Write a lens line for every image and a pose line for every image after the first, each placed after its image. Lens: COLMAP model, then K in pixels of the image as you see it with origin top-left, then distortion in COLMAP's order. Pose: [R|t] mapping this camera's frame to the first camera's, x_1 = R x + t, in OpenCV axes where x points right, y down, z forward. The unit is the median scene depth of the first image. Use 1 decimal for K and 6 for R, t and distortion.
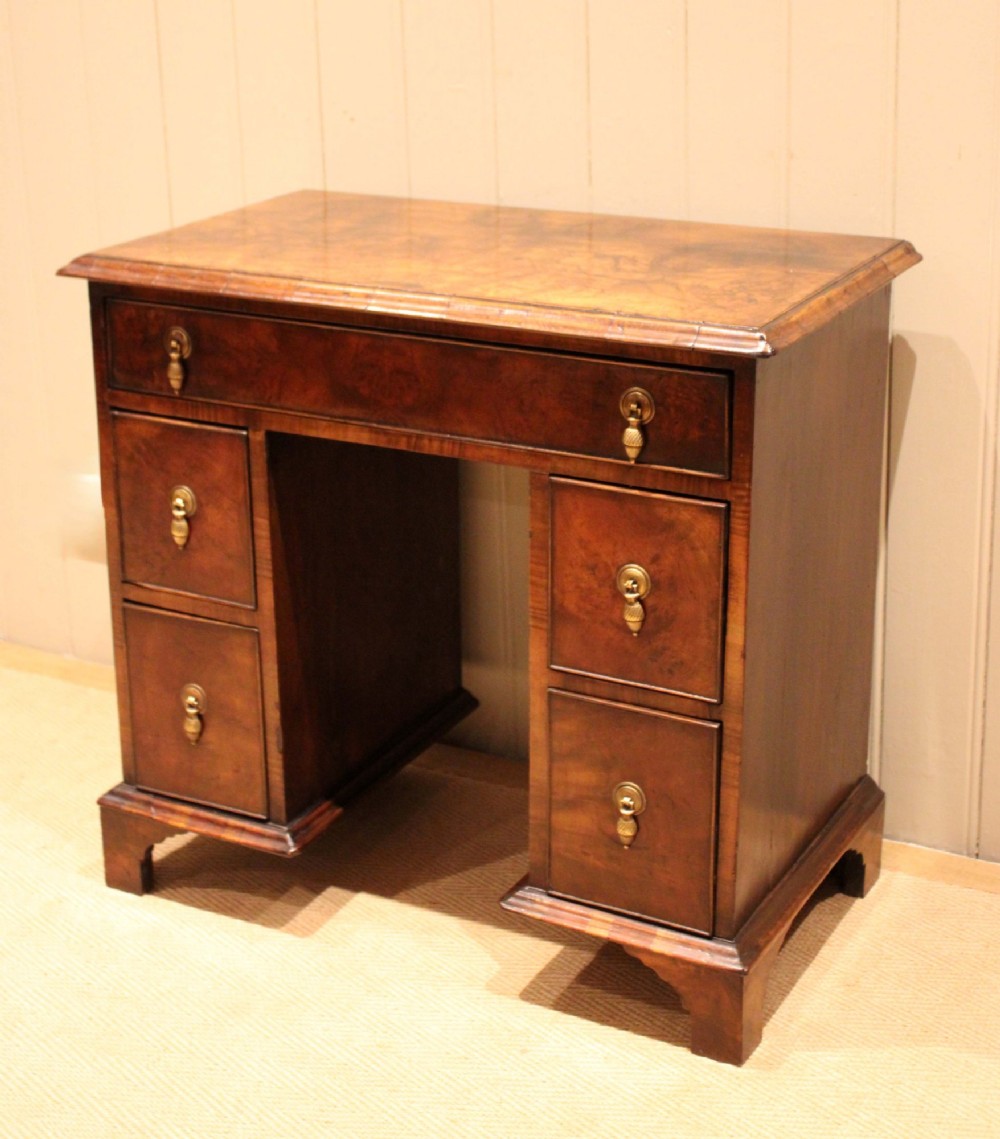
lens RADIAL K [[2033.4, 0, 485.3], [0, 2033.4, 446.2], [0, 0, 1]] dist [-0.022924, 0.000000]
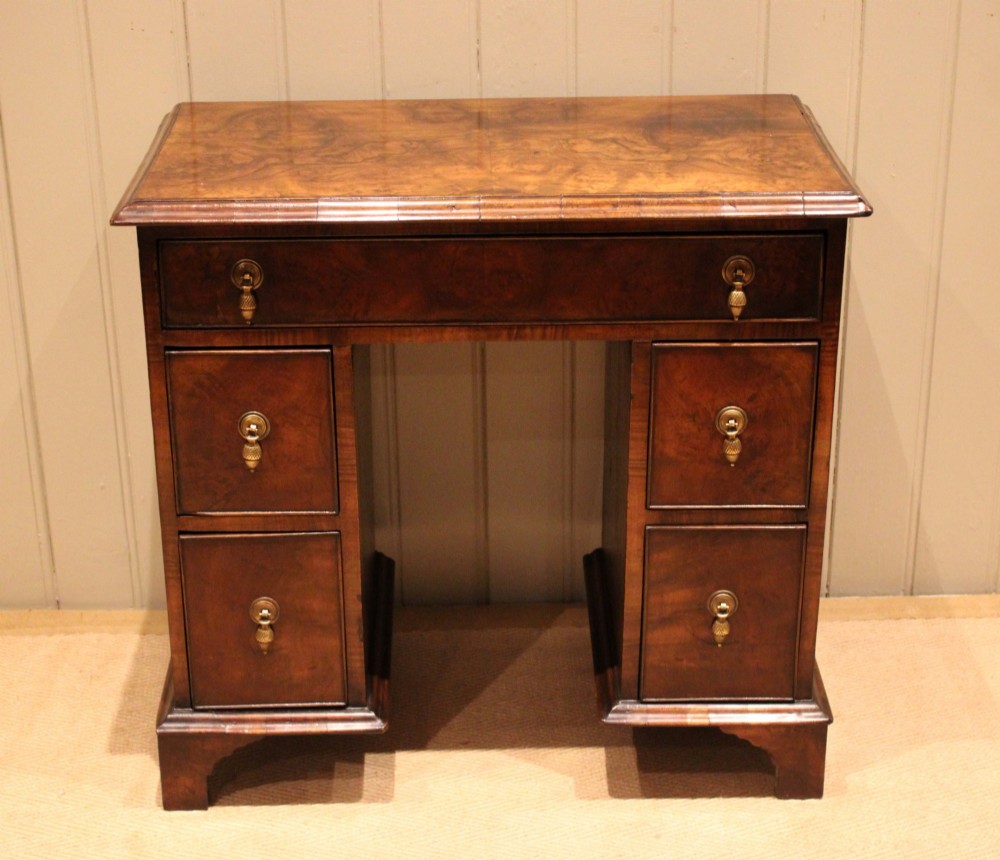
lens RADIAL K [[2055.7, 0, 492.1], [0, 2055.7, 472.8], [0, 0, 1]] dist [-0.035178, 0.000000]
pose [[0.870856, -0.194415, 0.451457, -0.546364], [0.141744, 0.978766, 0.148073, -0.091653], [-0.470658, -0.064958, 0.879921, 0.024436]]
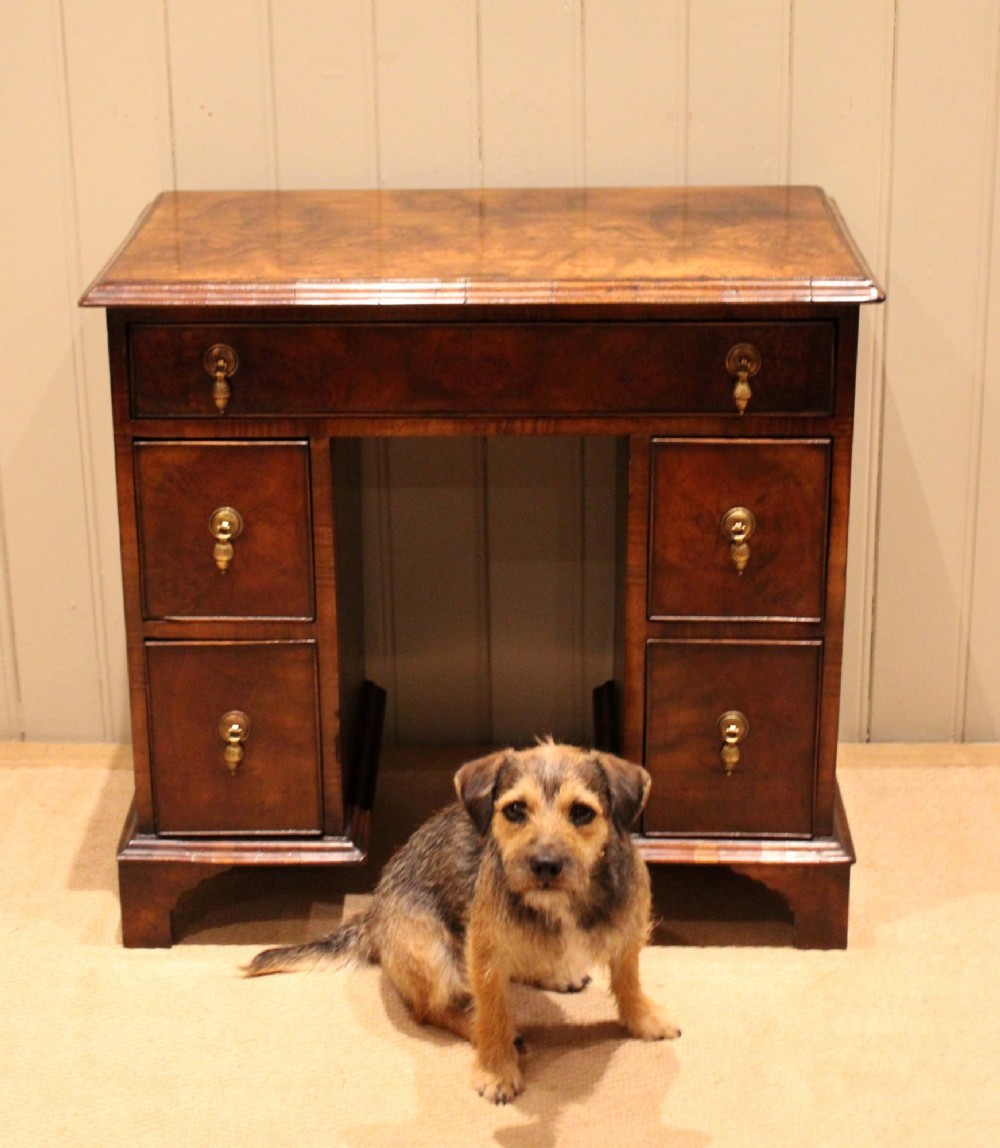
lens RADIAL K [[2401.4, 0, 433.8], [0, 2401.4, 437.1], [0, 0, 1]] dist [-0.048947, 0.000000]
pose [[0.897562, -0.138056, 0.418716, -0.560786], [0.134789, 0.990163, 0.037536, -0.045688], [-0.419779, 0.022747, 0.907341, -0.083895]]
